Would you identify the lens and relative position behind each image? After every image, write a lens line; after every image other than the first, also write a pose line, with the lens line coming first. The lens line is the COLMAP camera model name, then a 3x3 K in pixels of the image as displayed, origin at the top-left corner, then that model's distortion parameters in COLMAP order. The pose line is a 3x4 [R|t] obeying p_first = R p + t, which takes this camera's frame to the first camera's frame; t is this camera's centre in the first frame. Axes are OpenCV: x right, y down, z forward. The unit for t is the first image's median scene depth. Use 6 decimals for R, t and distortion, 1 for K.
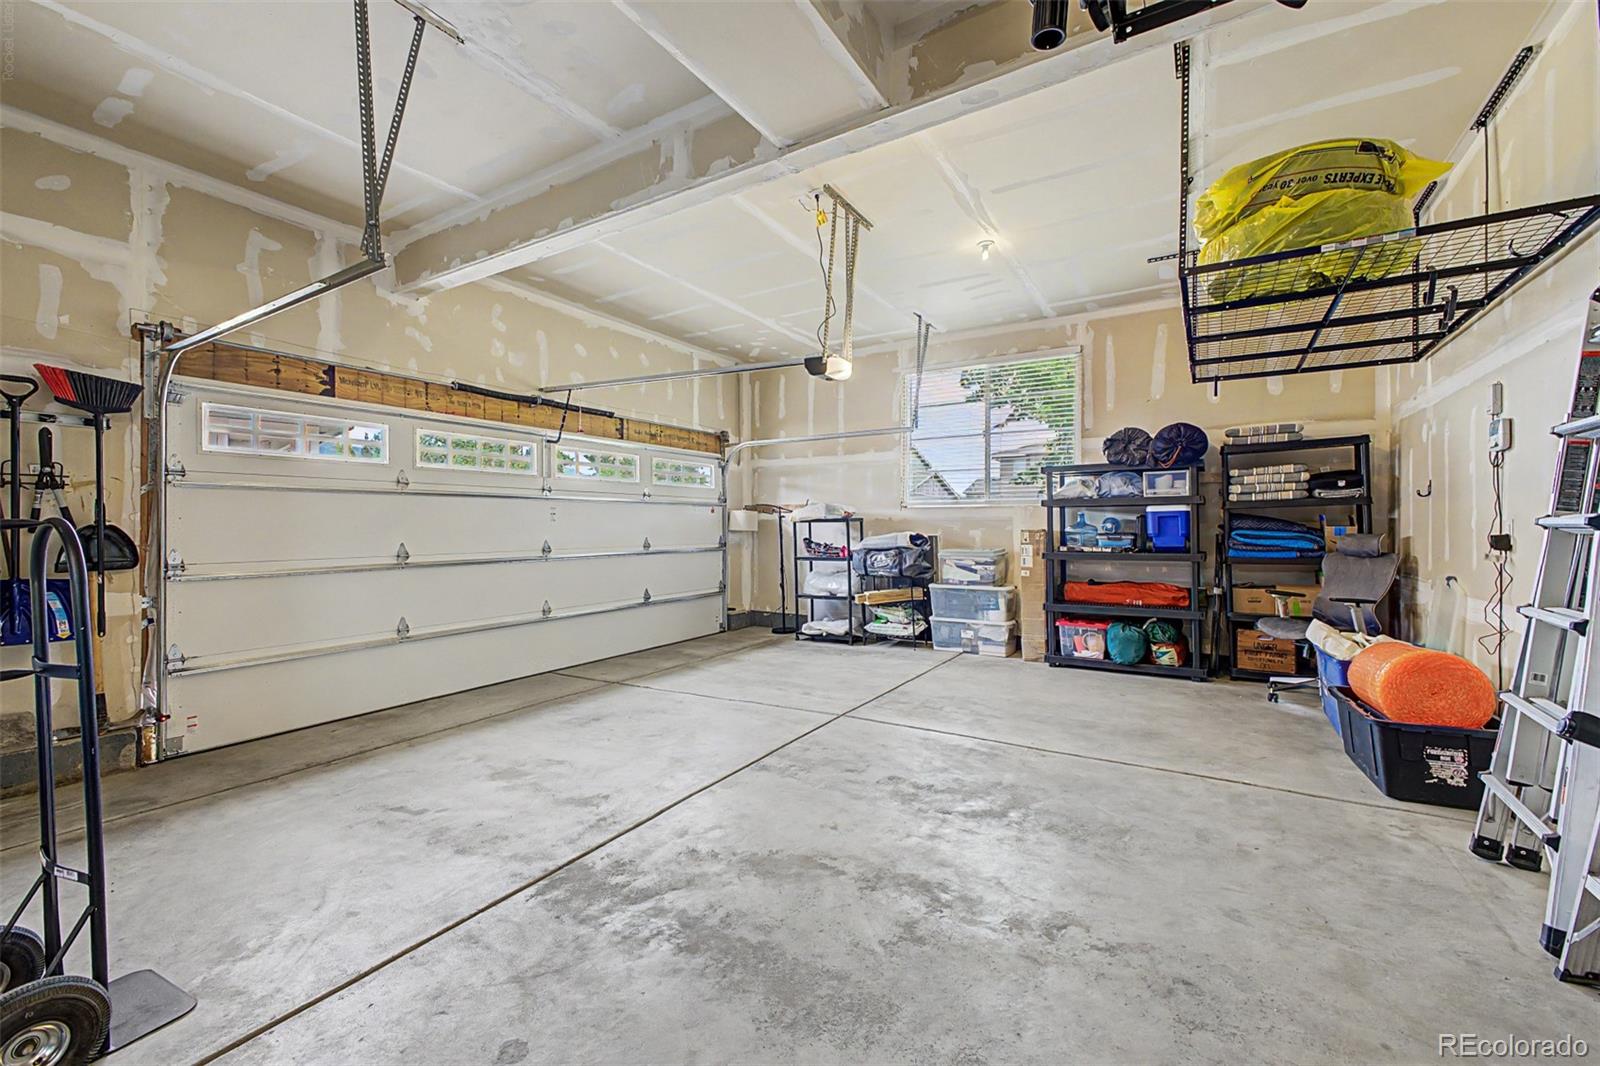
lens RADIAL K [[639.0, 0, 807.3], [0, 639.0, 532.9], [0, 0, 1]] dist [-0.000182, -0.000403]
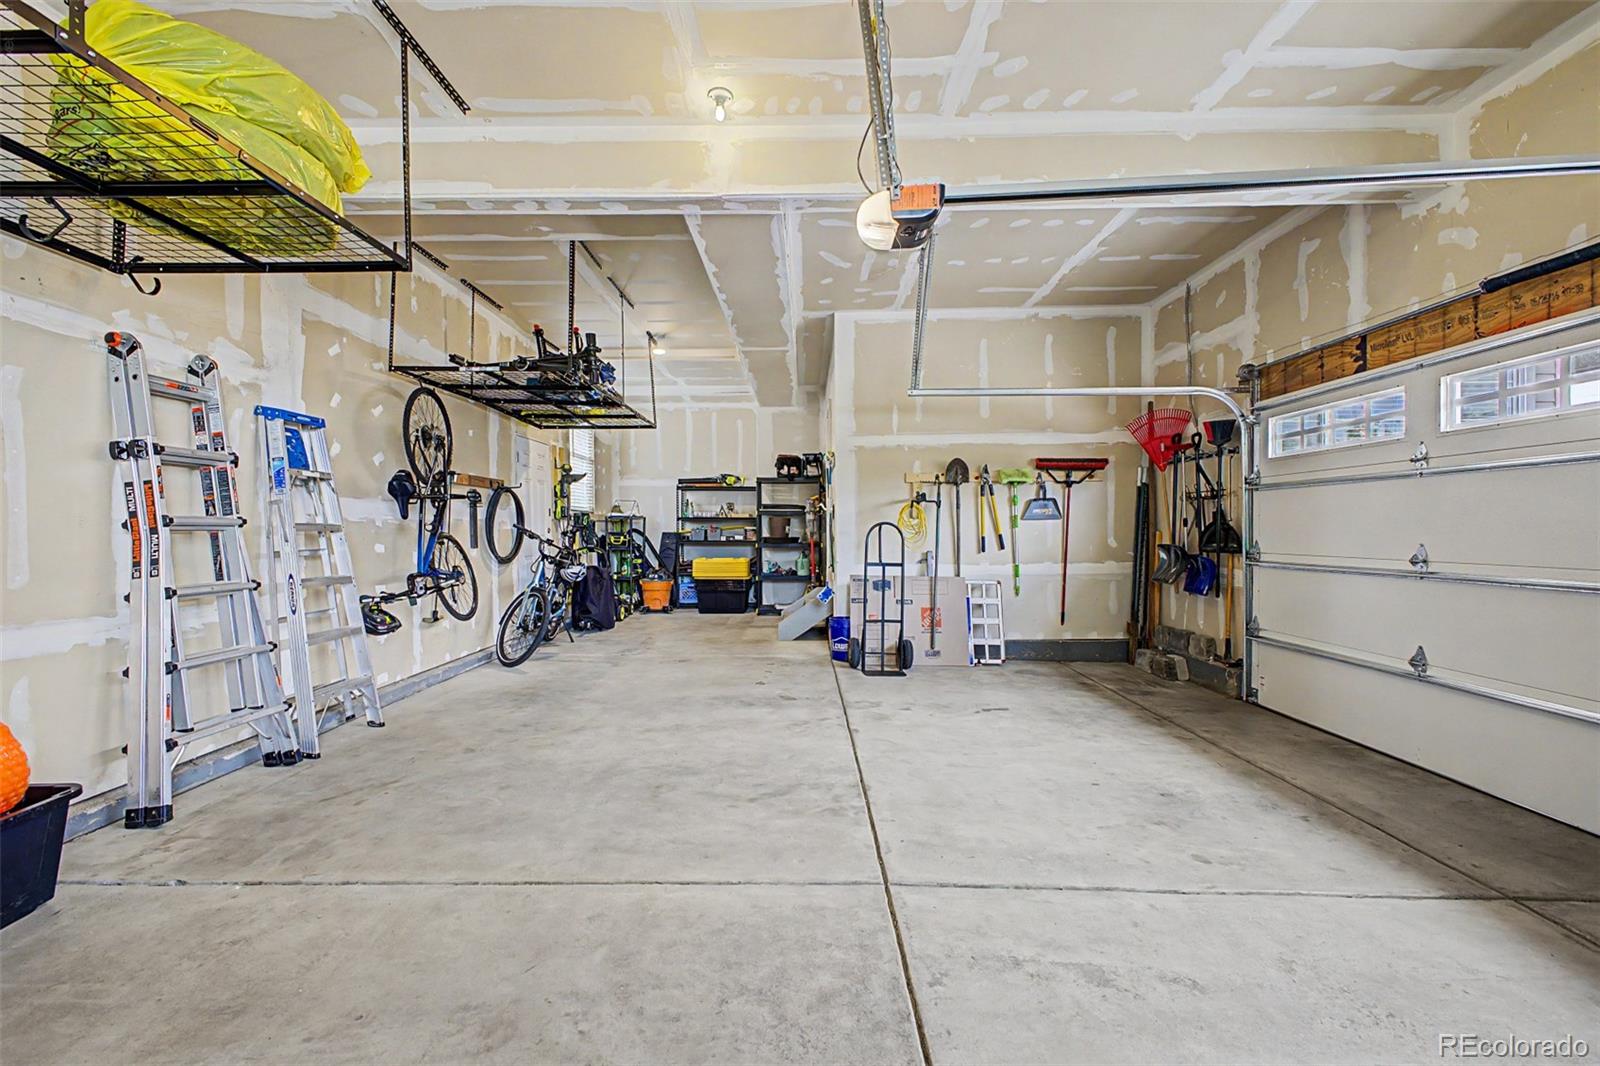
lens RADIAL K [[639.0, 0, 800.8], [0, 639.0, 531.3], [0, 0, 1]] dist [-0.000182, -0.000403]
pose [[-0.855103, 0.007035, -0.518411, 0.423064], [0.001205, 0.999932, 0.011581, -0.007478], [0.518457, 0.009278, -0.855053, 1.563431]]
